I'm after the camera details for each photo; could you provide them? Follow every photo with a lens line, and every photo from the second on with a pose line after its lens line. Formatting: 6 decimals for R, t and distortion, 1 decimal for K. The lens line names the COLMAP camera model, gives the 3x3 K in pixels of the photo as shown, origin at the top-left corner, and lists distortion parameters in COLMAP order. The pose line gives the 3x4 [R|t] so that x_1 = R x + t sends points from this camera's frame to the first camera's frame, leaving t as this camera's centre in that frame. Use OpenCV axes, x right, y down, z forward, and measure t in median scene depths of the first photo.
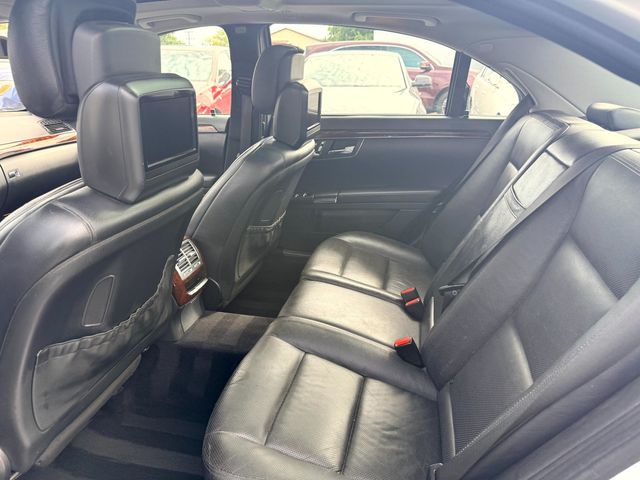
lens RADIAL K [[448.1, 0, 320.0], [0, 448.1, 240.0], [0, 0, 1]] dist [0.168773, -0.432994]
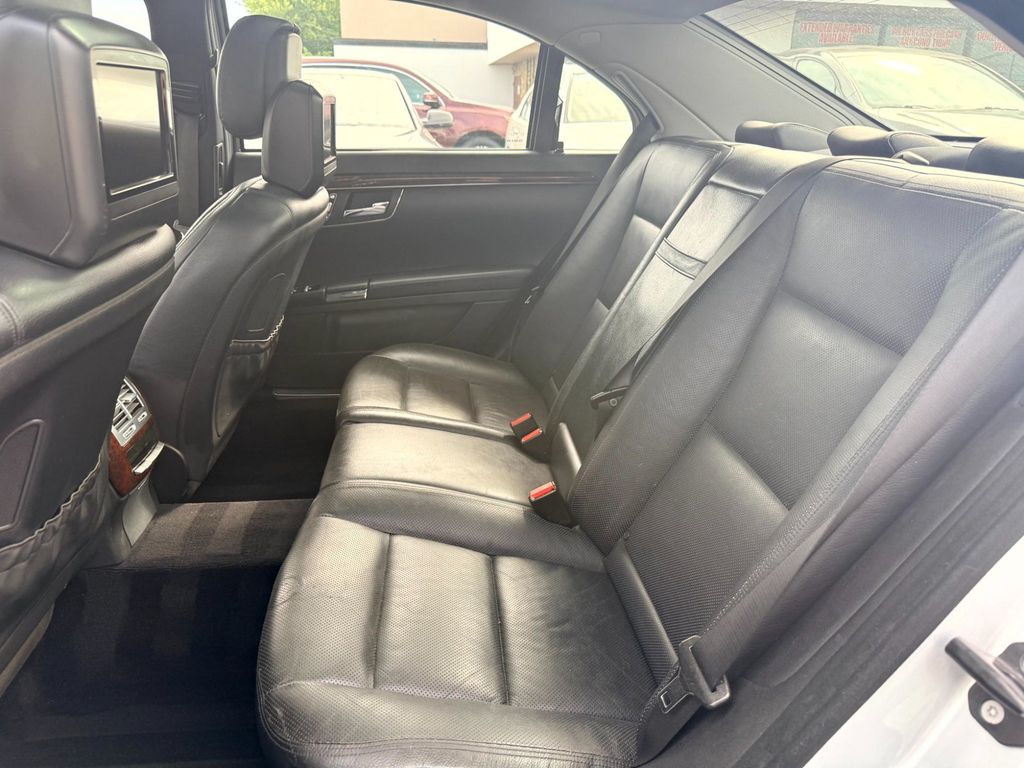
lens RADIAL K [[727.9, 0, 510.8], [0, 727.9, 389.1], [0, 0, 1]] dist [0.042992, -0.055761]
pose [[0.943828, -0.101126, 0.314582, -0.130026], [0.100362, 0.994776, 0.018669, 0.048737], [-0.314826, 0.013952, 0.949047, 0.043277]]
